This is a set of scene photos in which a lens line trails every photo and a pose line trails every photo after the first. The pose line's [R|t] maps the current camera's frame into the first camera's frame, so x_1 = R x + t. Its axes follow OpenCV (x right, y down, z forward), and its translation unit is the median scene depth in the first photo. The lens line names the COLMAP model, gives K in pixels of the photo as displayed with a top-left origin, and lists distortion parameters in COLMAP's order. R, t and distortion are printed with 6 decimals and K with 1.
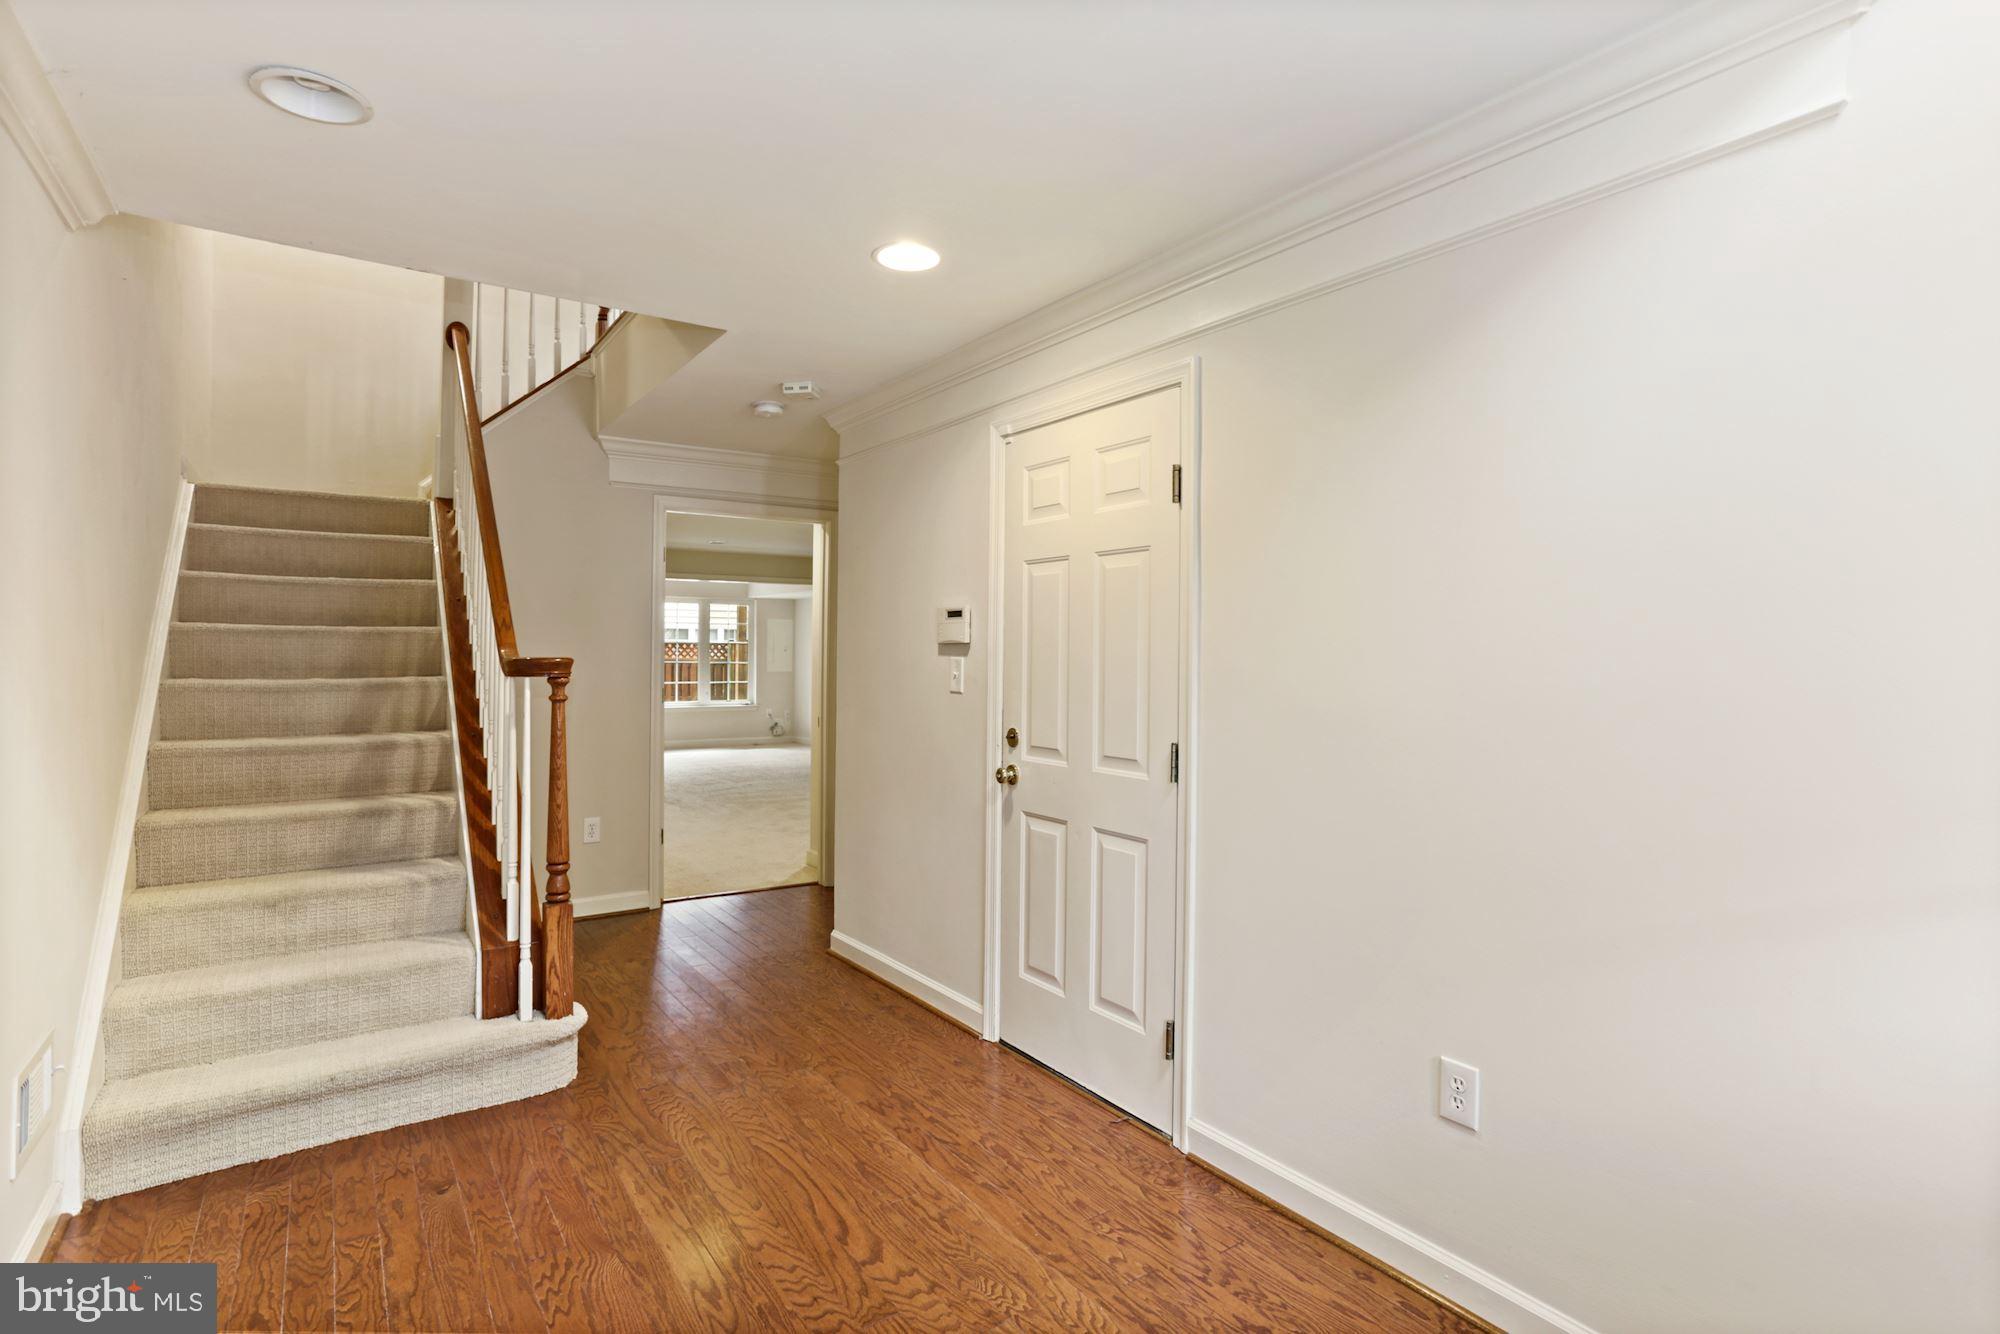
lens RADIAL K [[966.1, 0, 994.9], [0, 966.1, 642.7], [0, 0, 1]] dist [-0.035207, 0.028798]
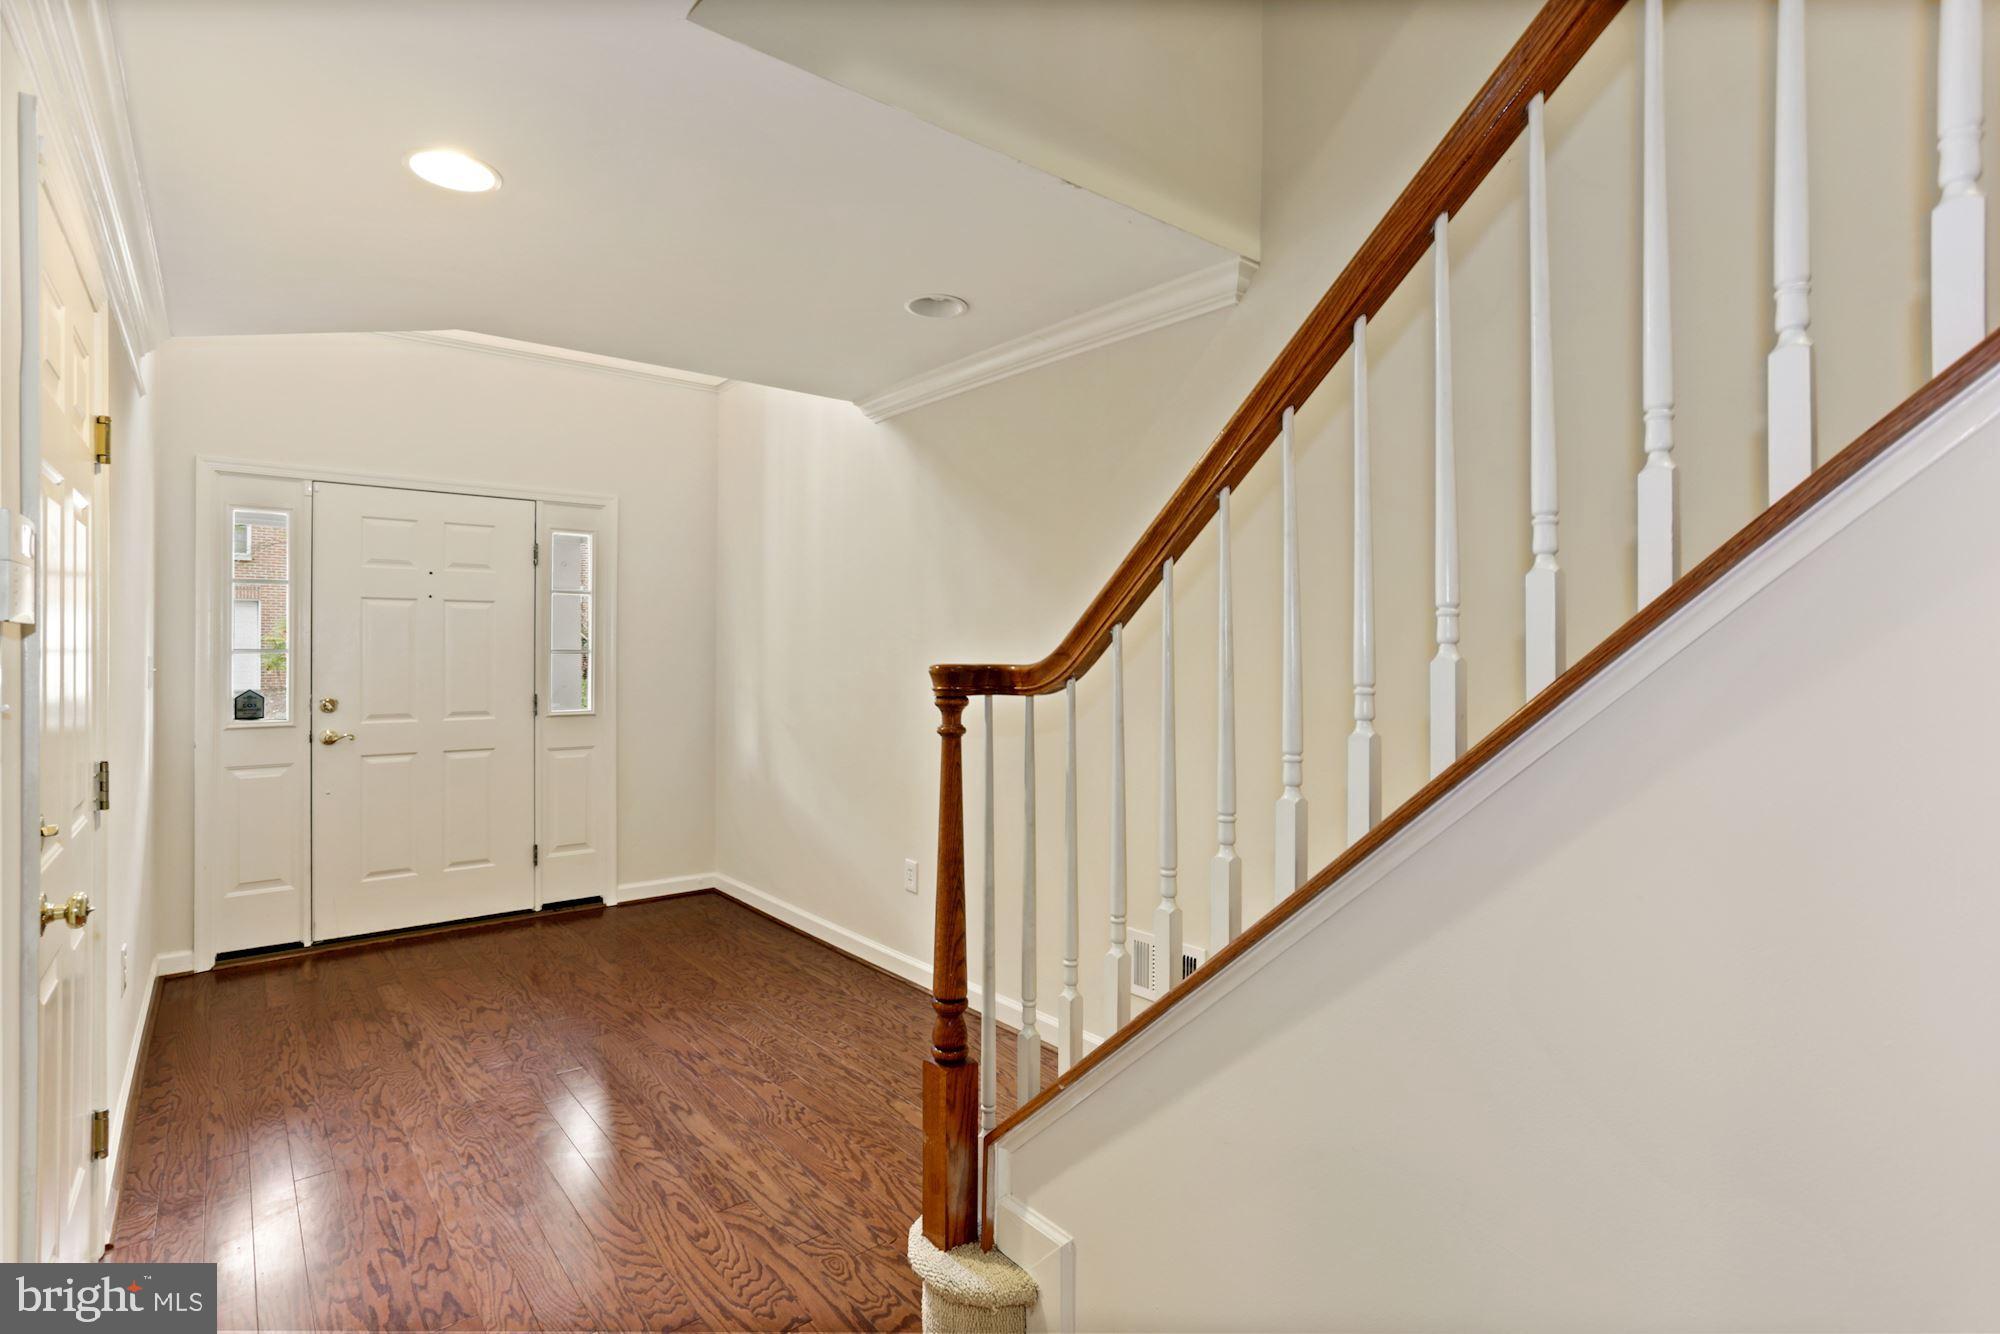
lens RADIAL K [[966.1, 0, 994.9], [0, 966.1, 642.7], [0, 0, 1]] dist [-0.035207, 0.028798]
pose [[-0.997341, -0.007644, -0.072469, -0.537717], [-0.006223, 0.999784, -0.019811, 0.018068], [0.072605, -0.019307, -0.997174, 2.006096]]
